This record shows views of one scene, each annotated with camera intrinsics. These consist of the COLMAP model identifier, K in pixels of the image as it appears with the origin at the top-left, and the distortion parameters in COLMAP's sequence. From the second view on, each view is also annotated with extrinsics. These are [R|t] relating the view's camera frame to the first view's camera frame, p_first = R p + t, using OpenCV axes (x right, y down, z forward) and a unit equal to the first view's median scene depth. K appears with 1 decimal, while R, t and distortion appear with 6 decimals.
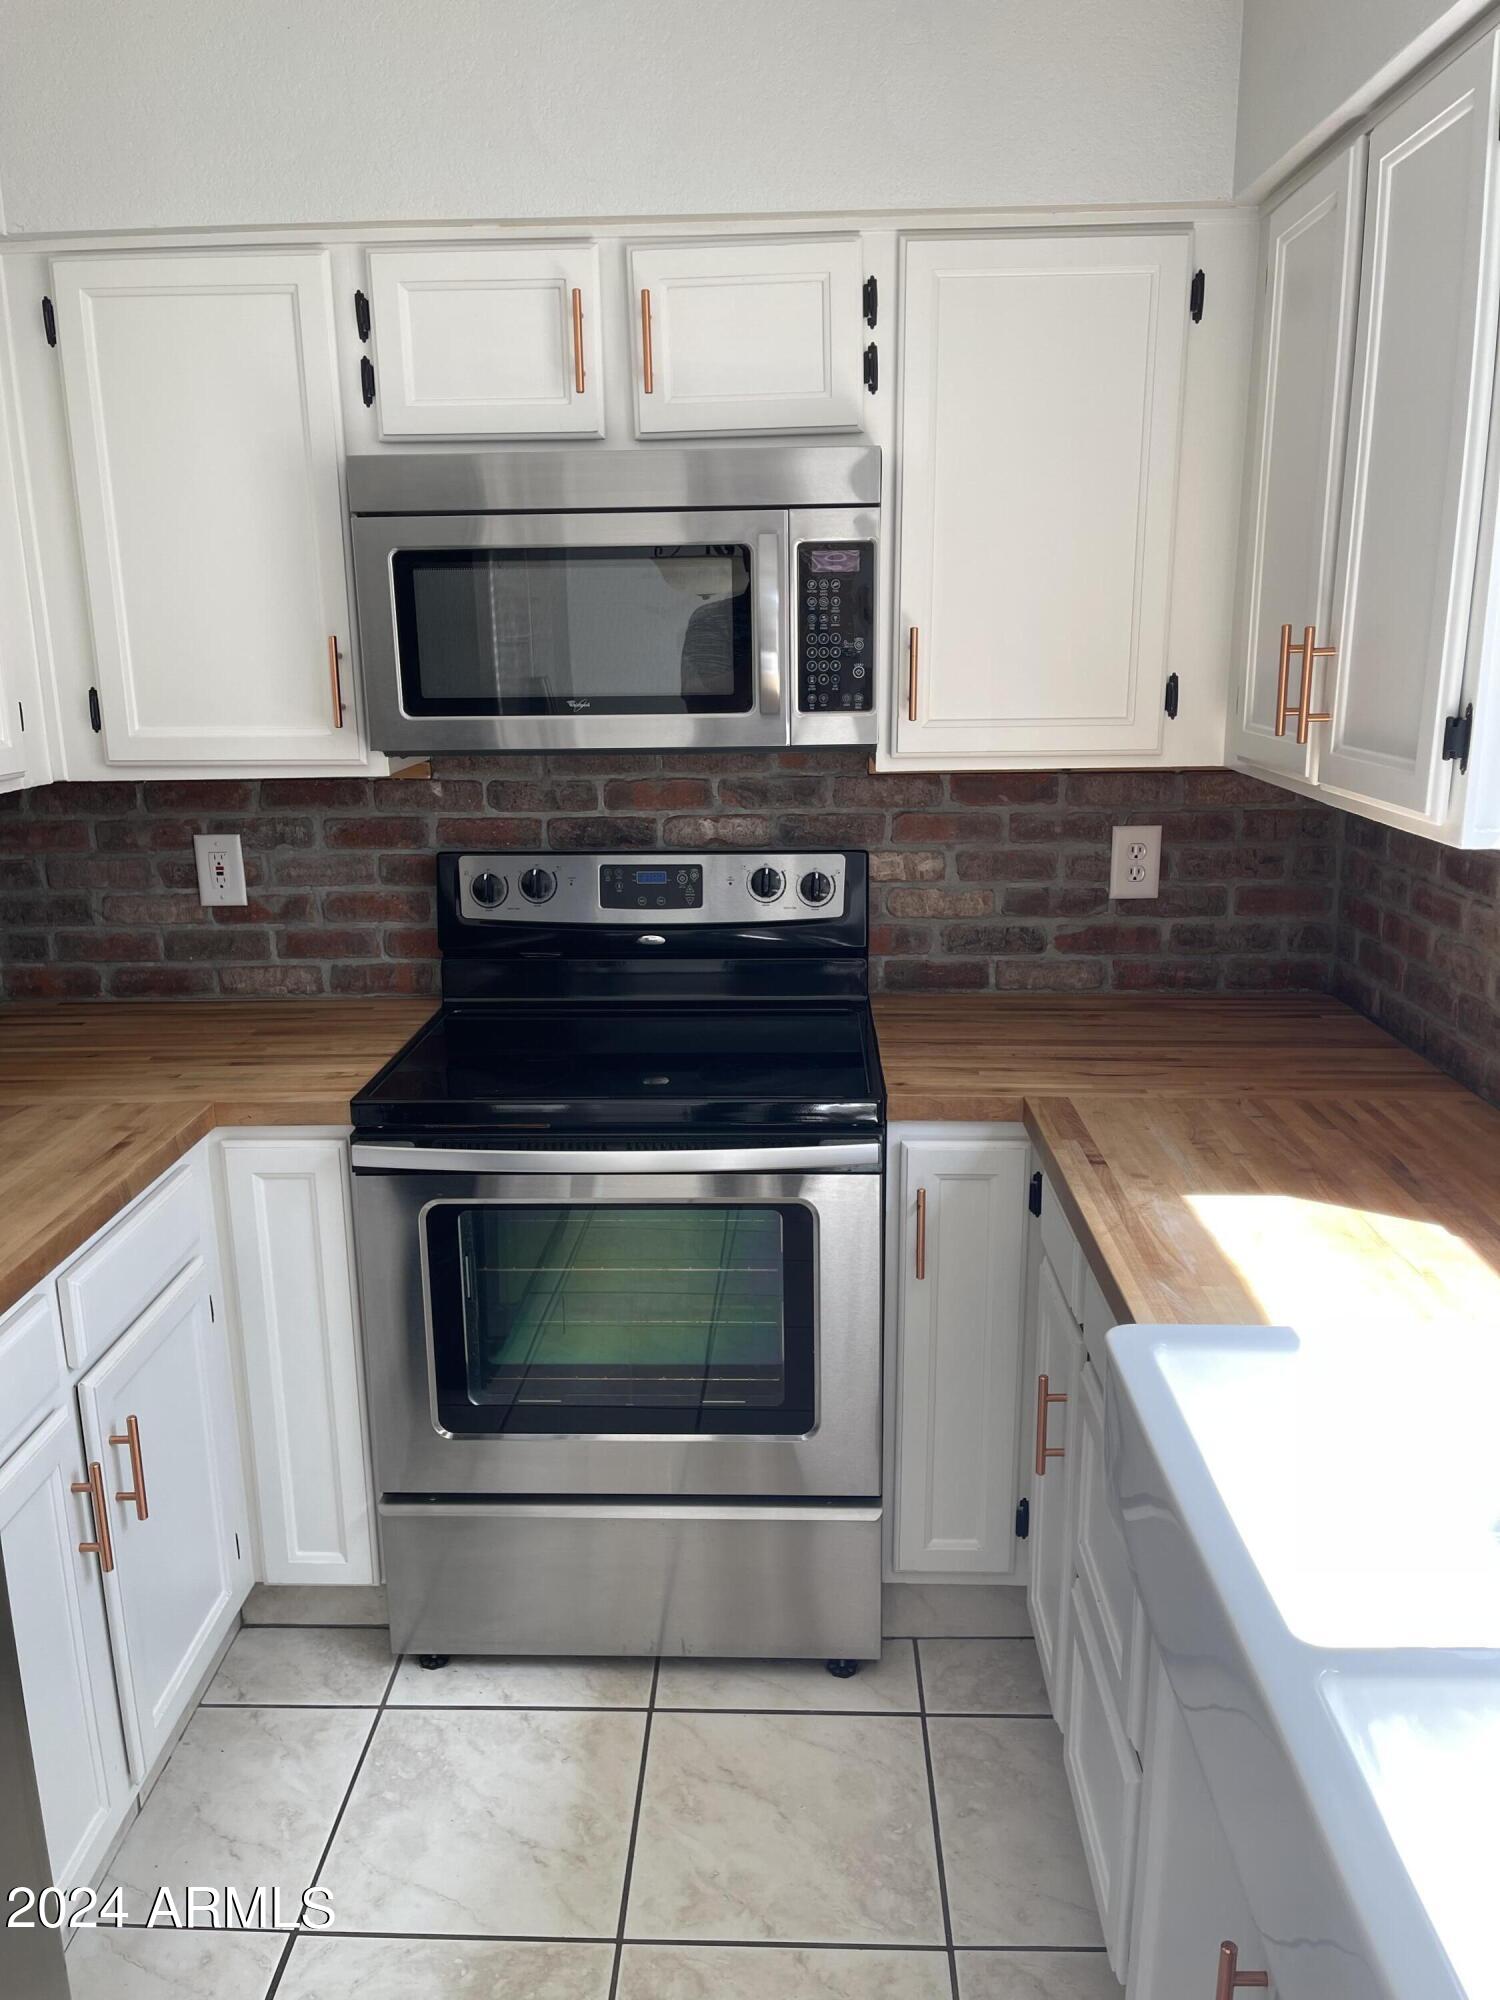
lens RADIAL K [[1503.5, 0, 757.3], [0, 1503.5, 1003.4], [0, 0, 1]] dist [0.081478, -0.081723]
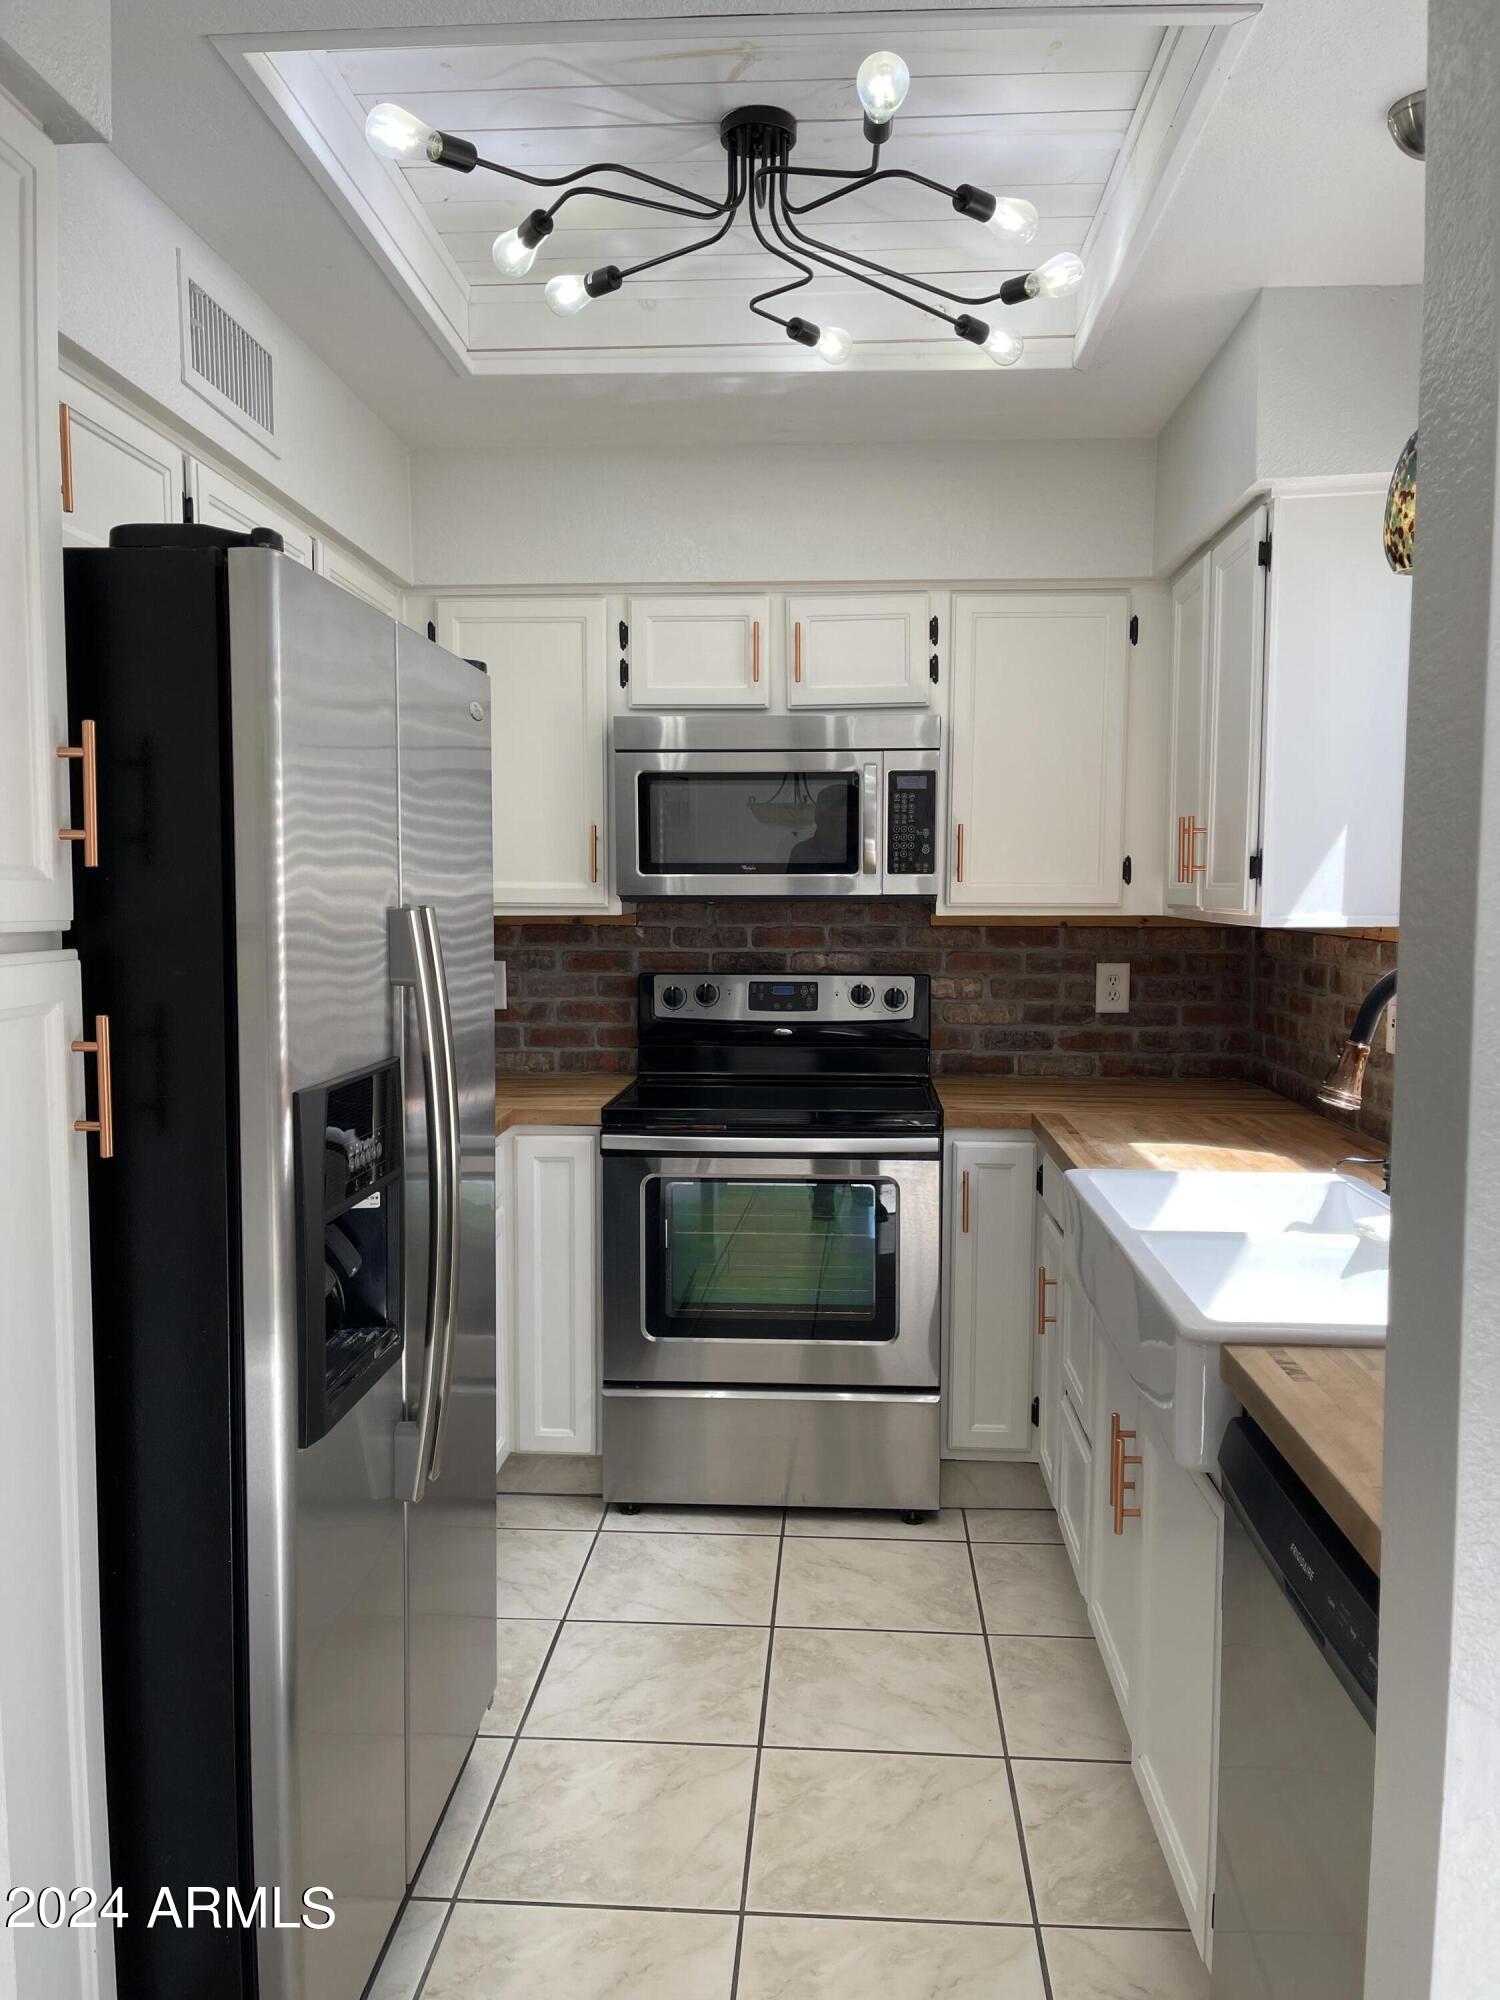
lens RADIAL K [[1521.1, 0, 785.4], [0, 1521.1, 1023.8], [0, 0, 1]] dist [0.110723, -0.004369]
pose [[0.999768, 0.015650, -0.014810, -0.051127], [-0.017801, 0.987203, -0.158472, 0.206922], [0.012140, 0.158699, 0.987252, -0.526961]]
